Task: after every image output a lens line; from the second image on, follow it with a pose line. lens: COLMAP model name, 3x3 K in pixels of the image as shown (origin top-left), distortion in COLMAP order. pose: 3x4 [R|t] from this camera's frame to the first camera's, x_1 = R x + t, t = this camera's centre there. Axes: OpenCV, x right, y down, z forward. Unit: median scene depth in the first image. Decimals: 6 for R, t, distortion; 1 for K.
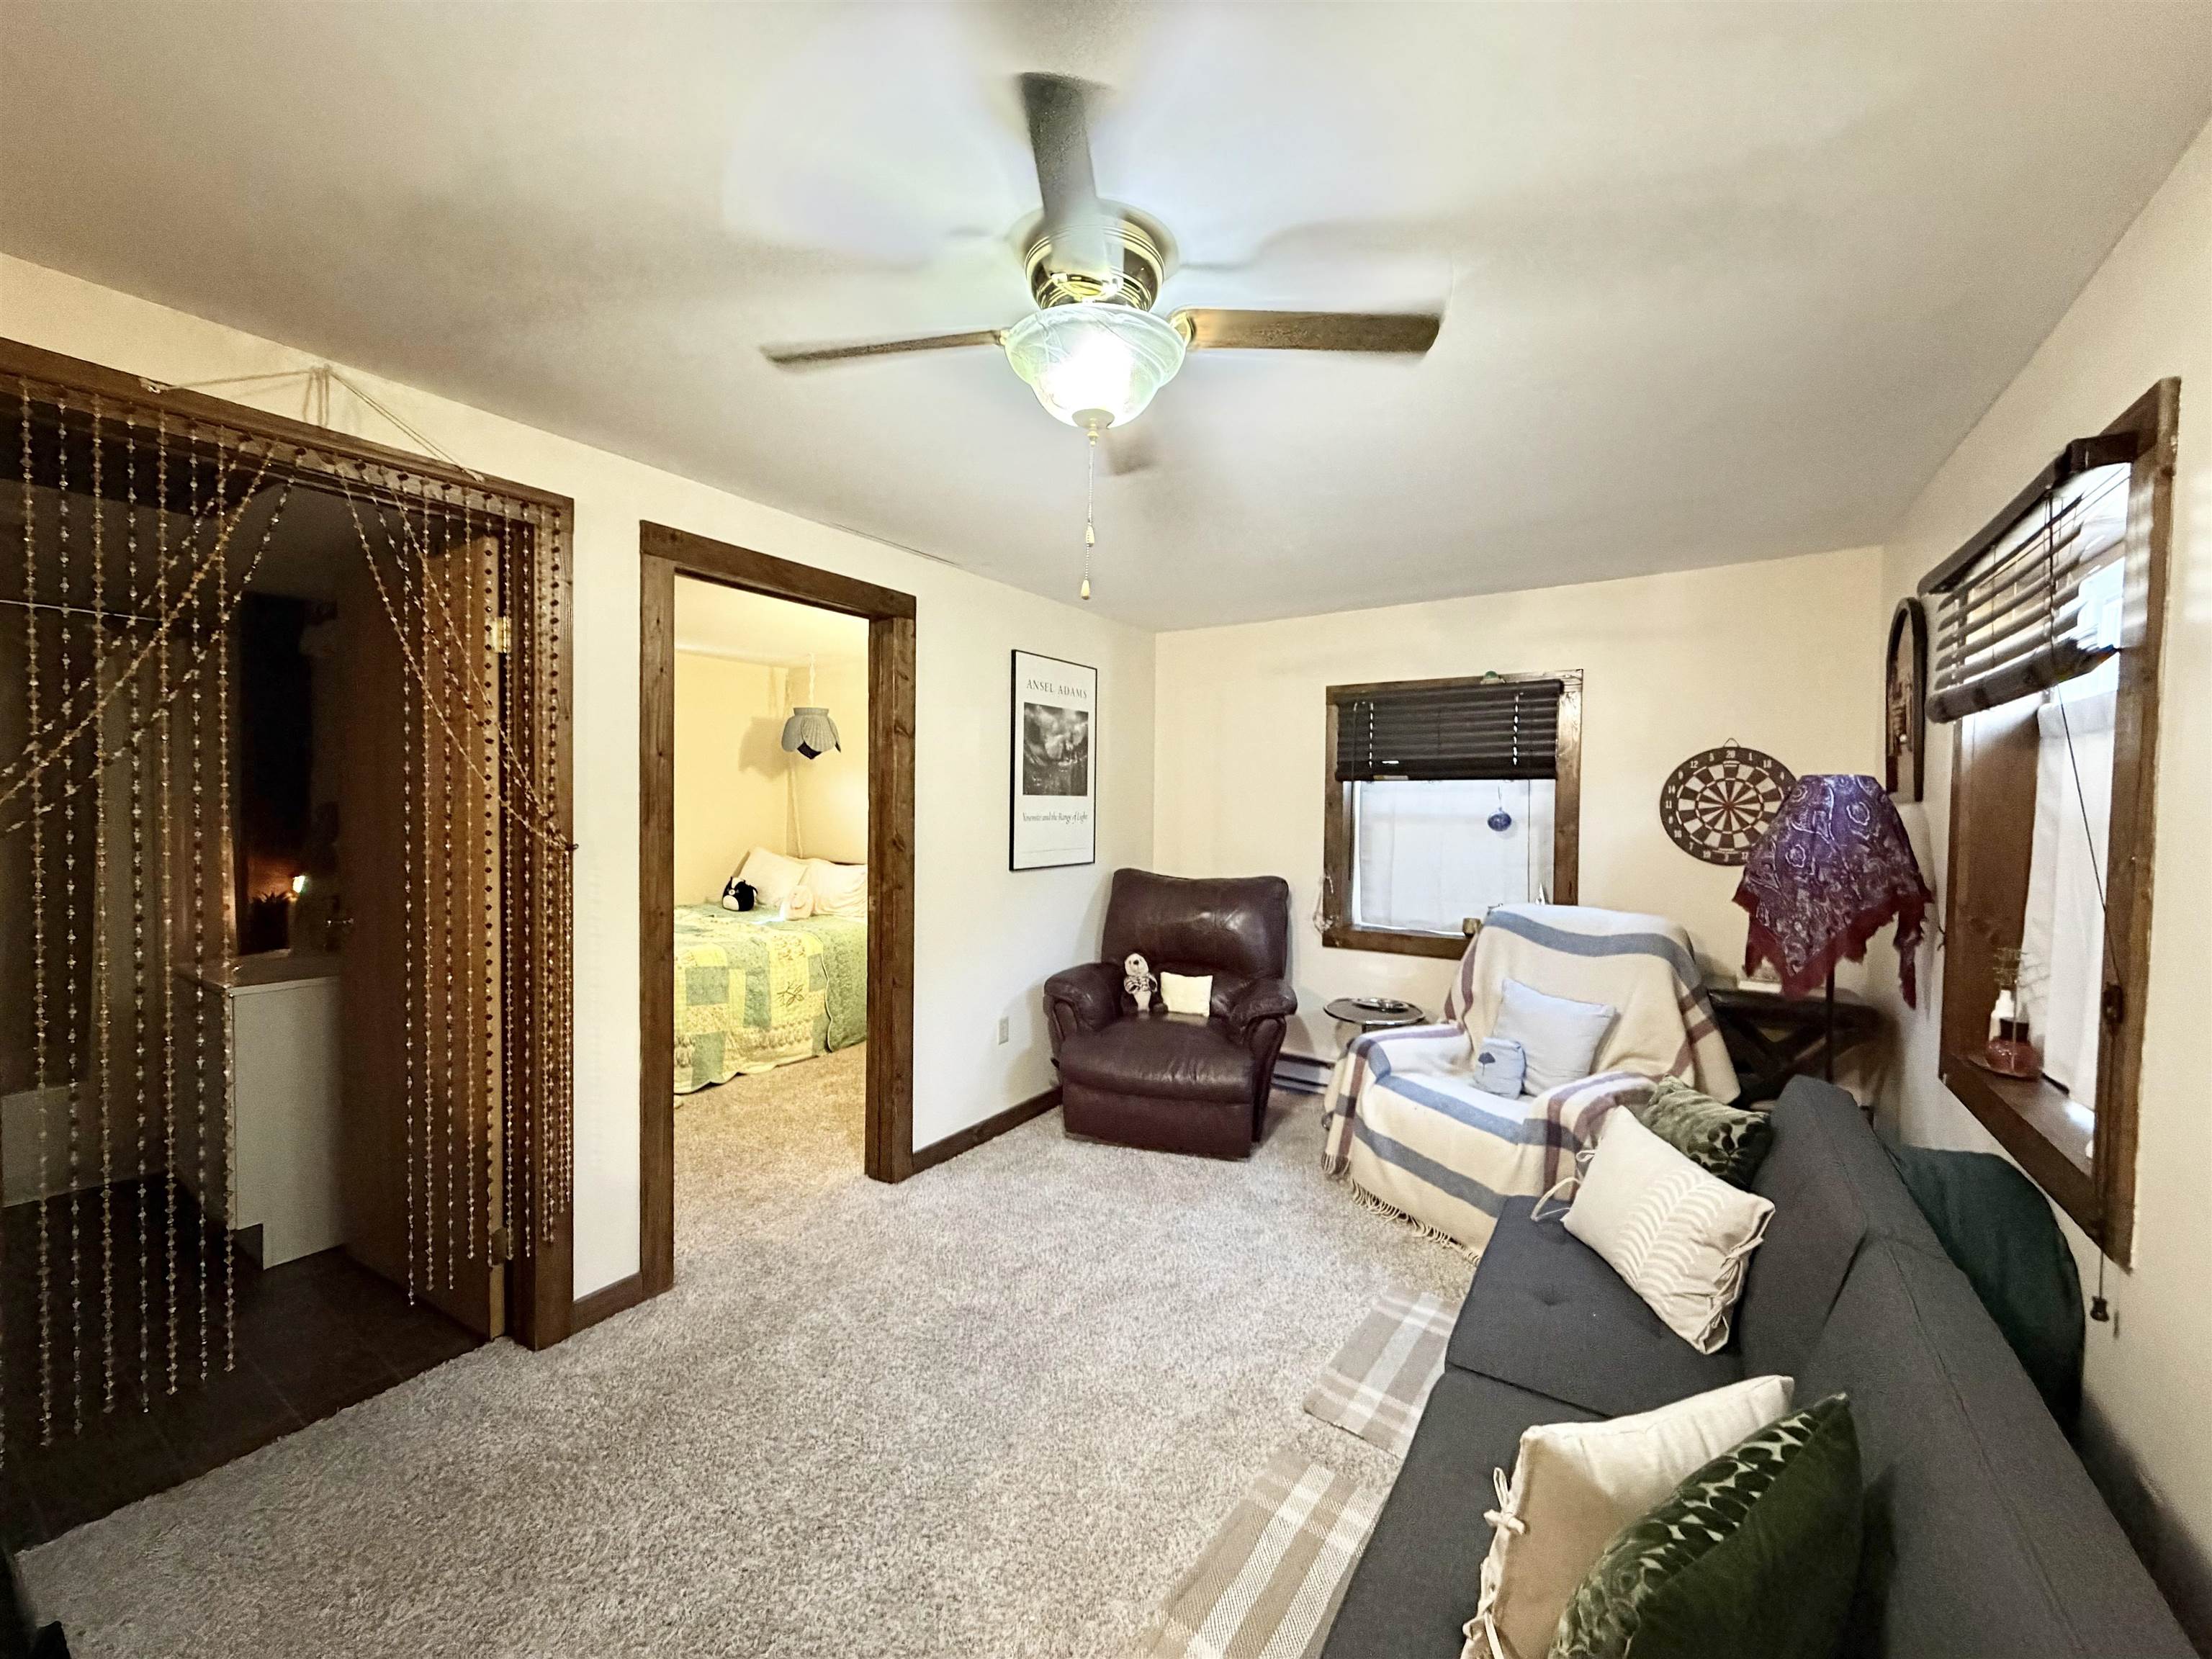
lens RADIAL K [[885.4, 0, 1096.1], [0, 885.4, 826.4], [0, 0, 1]] dist [-0.000694, 0.000339]
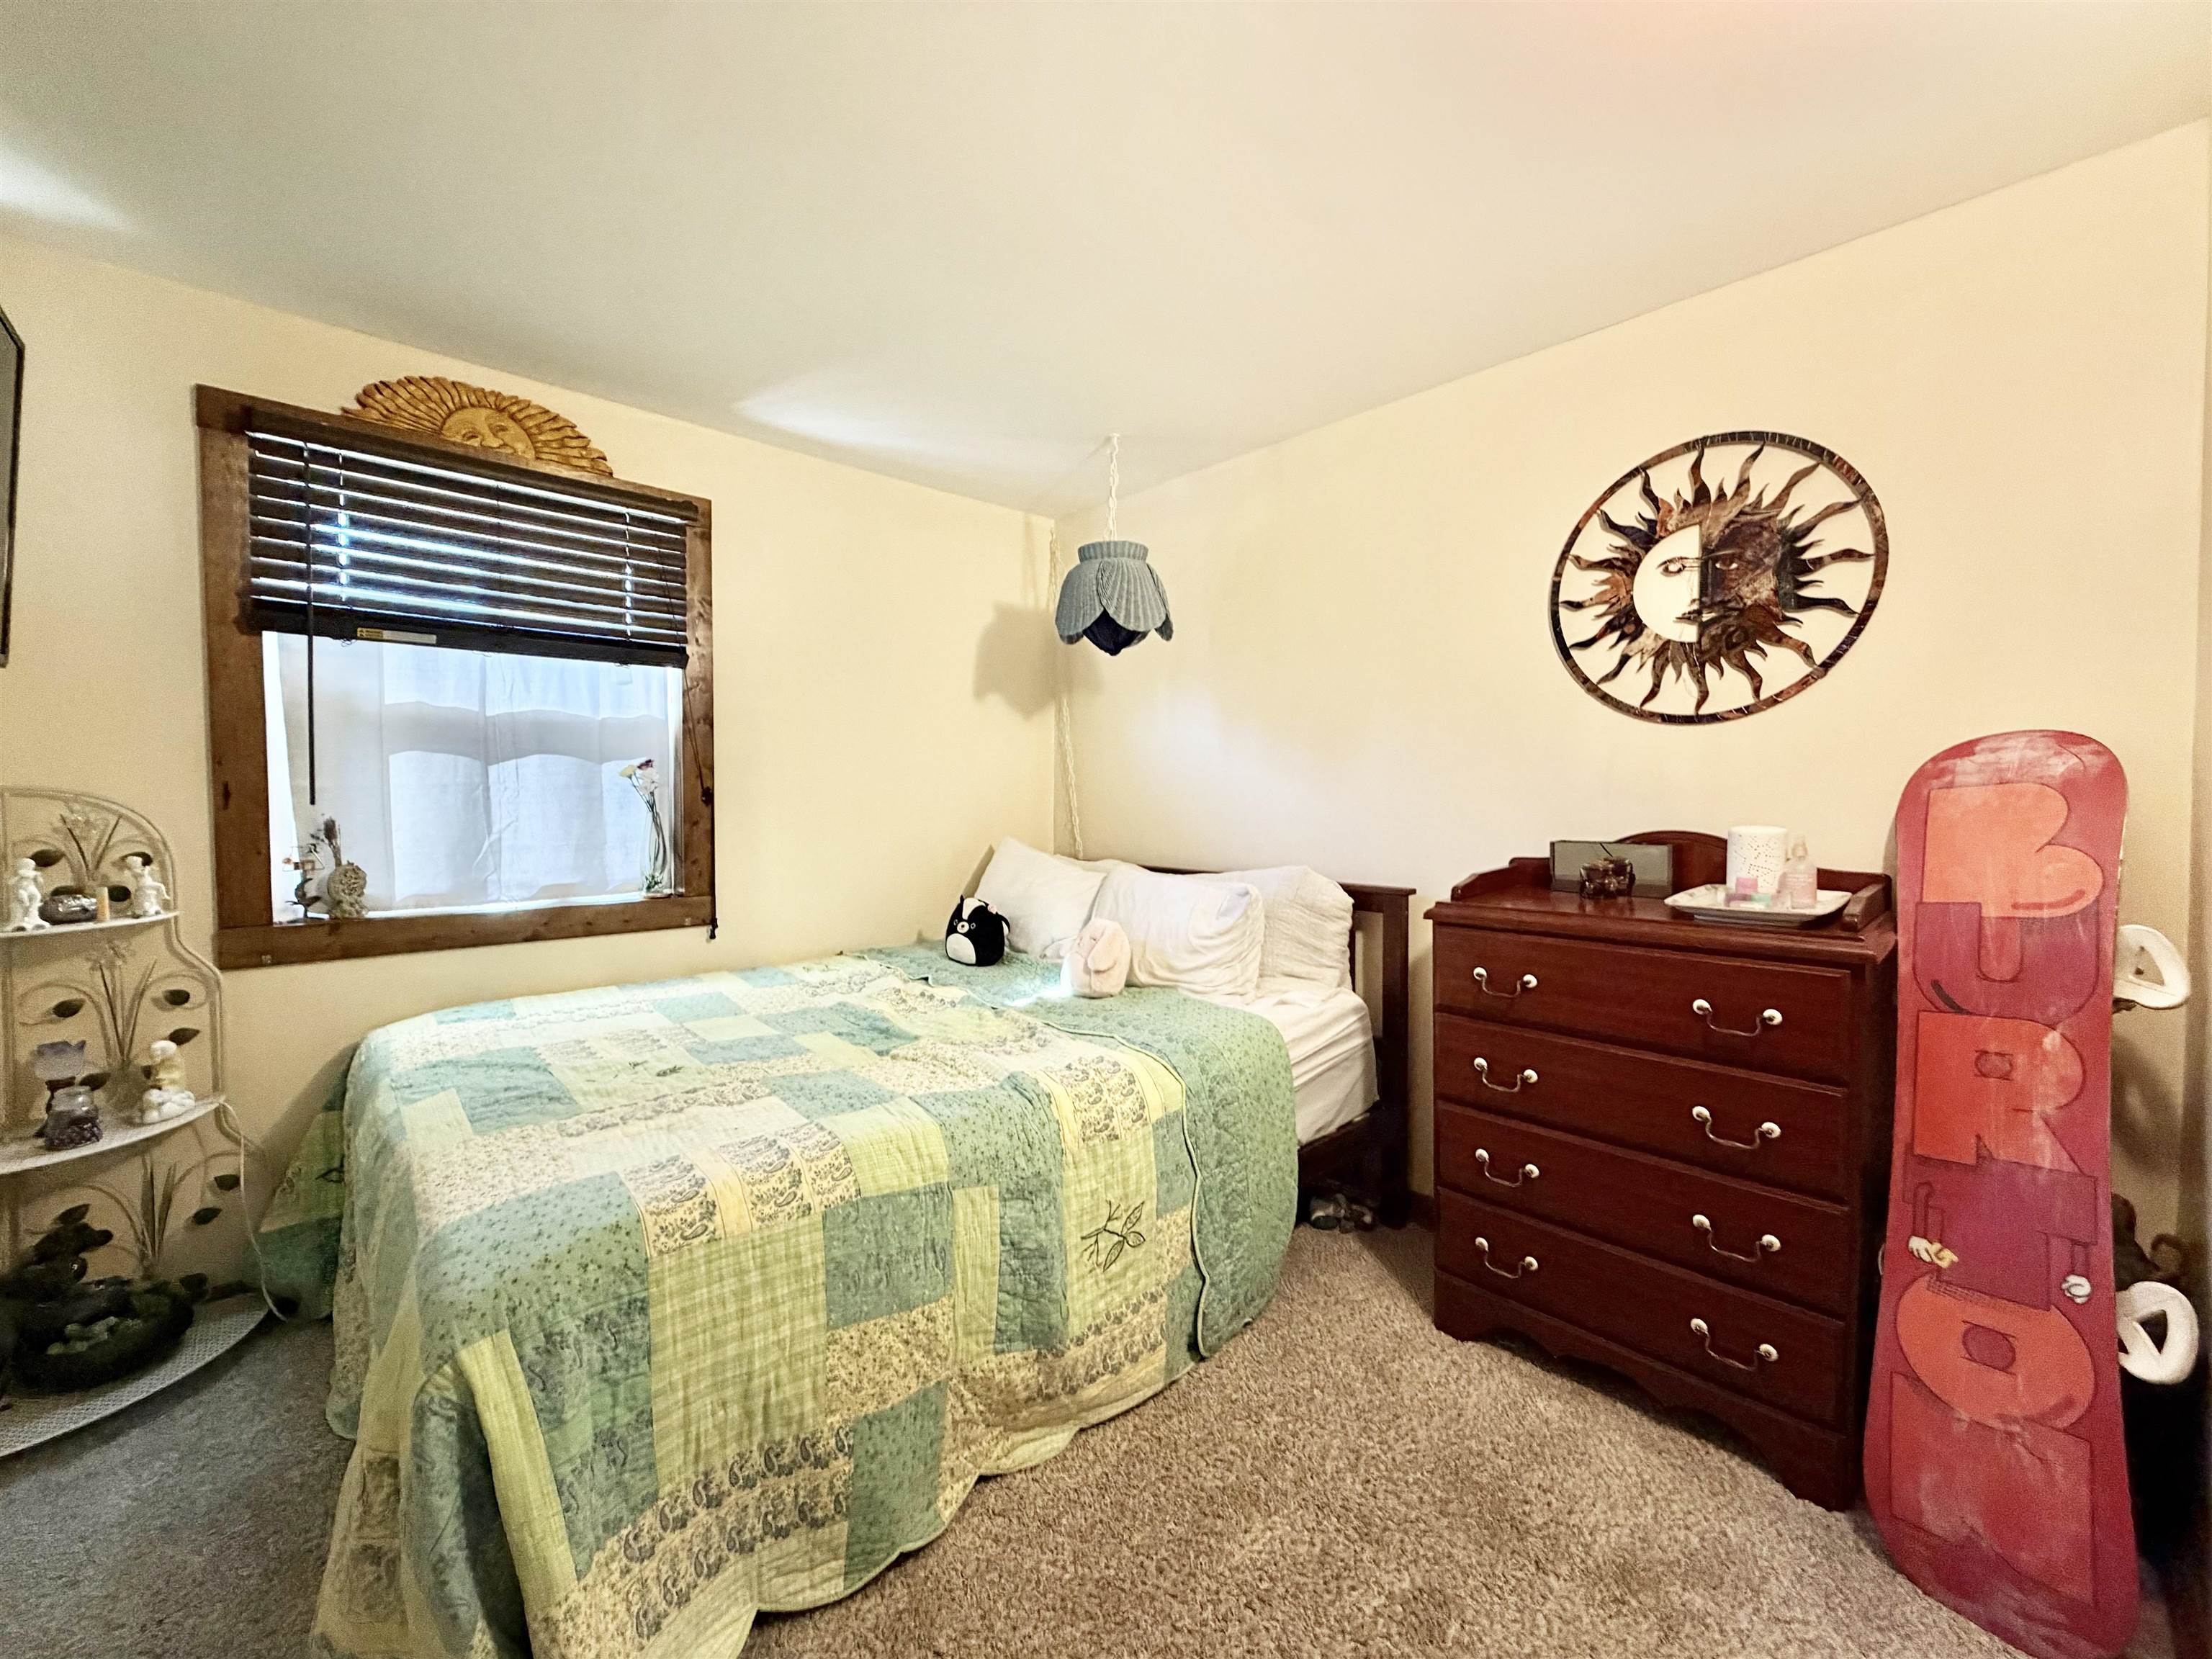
lens RADIAL K [[885.4, 0, 1097.7], [0, 885.4, 828.7], [0, 0, 1]] dist [-0.000694, 0.000339]
pose [[0.970401, -0.008156, -0.241361, -0.254492], [0.009058, 0.999956, 0.002625, 0.021344], [0.241329, -0.004734, 0.970432, 0.627153]]
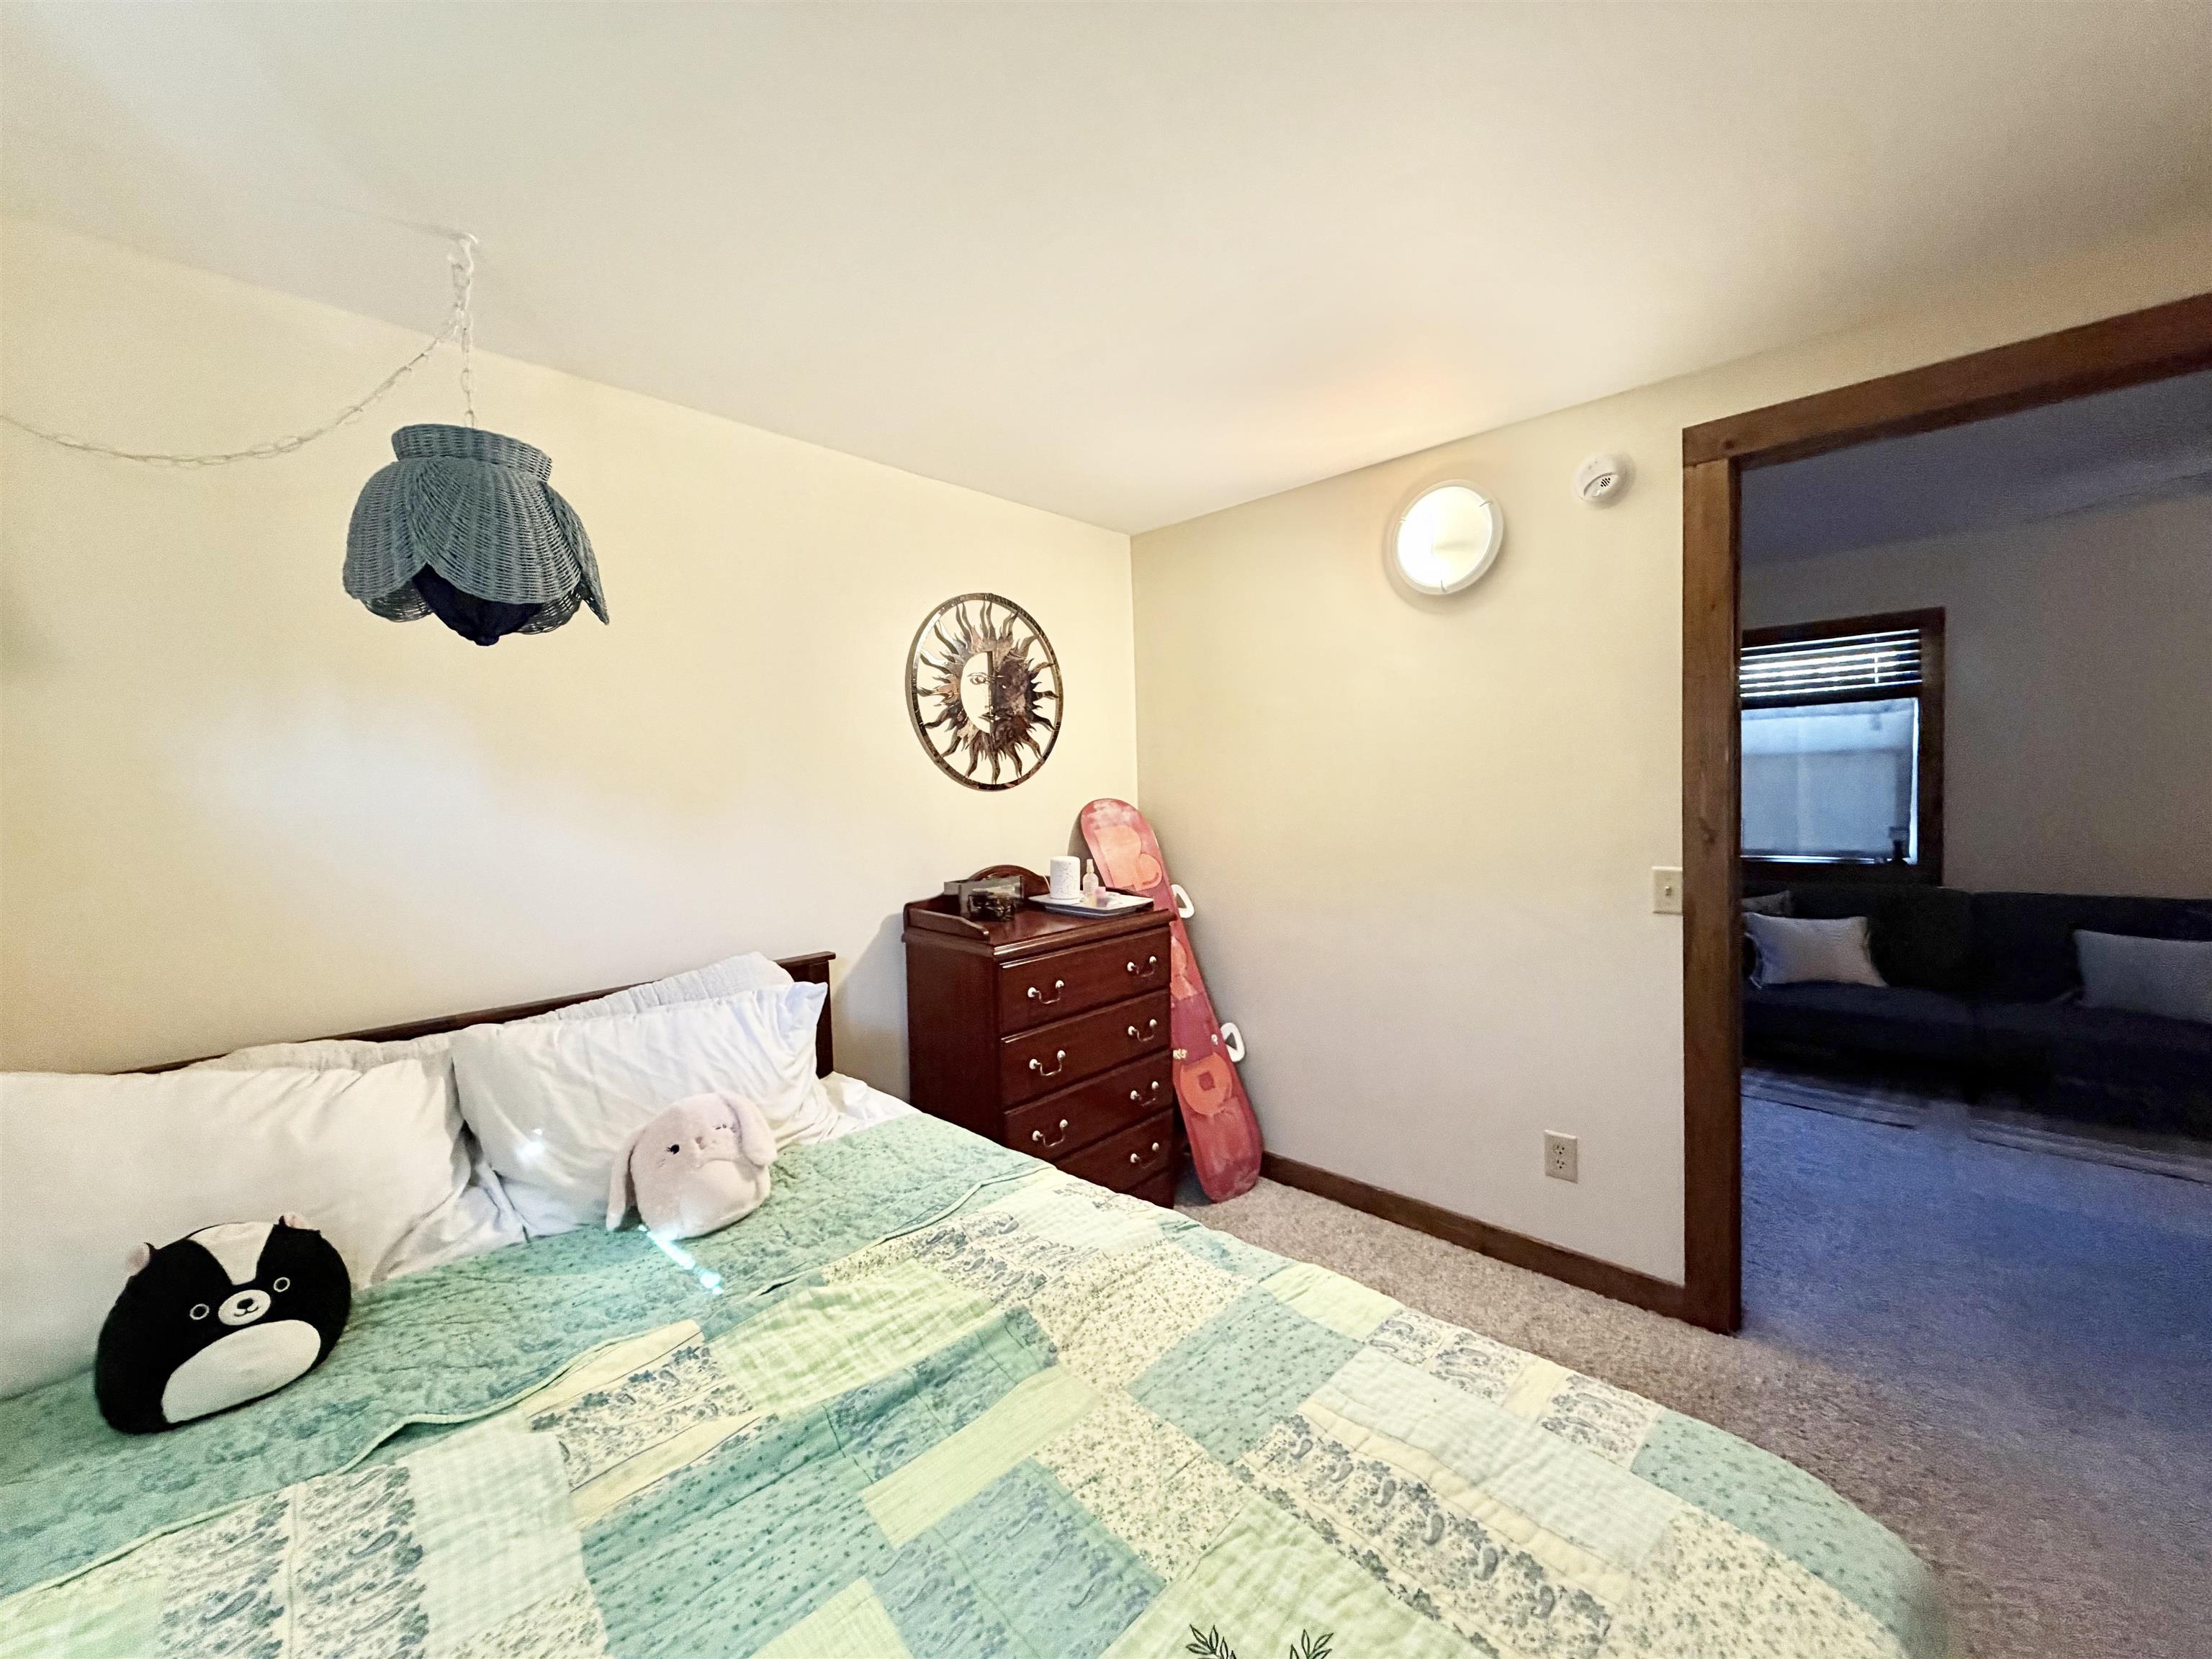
lens RADIAL K [[885.4, 0, 1094.4], [0, 885.4, 825.4], [0, 0, 1]] dist [-0.000694, 0.000339]
pose [[0.176614, -0.071815, 0.981657, -0.665251], [0.068411, 0.995819, 0.060543, -0.033124], [-0.981900, 0.056463, 0.180788, 0.927785]]
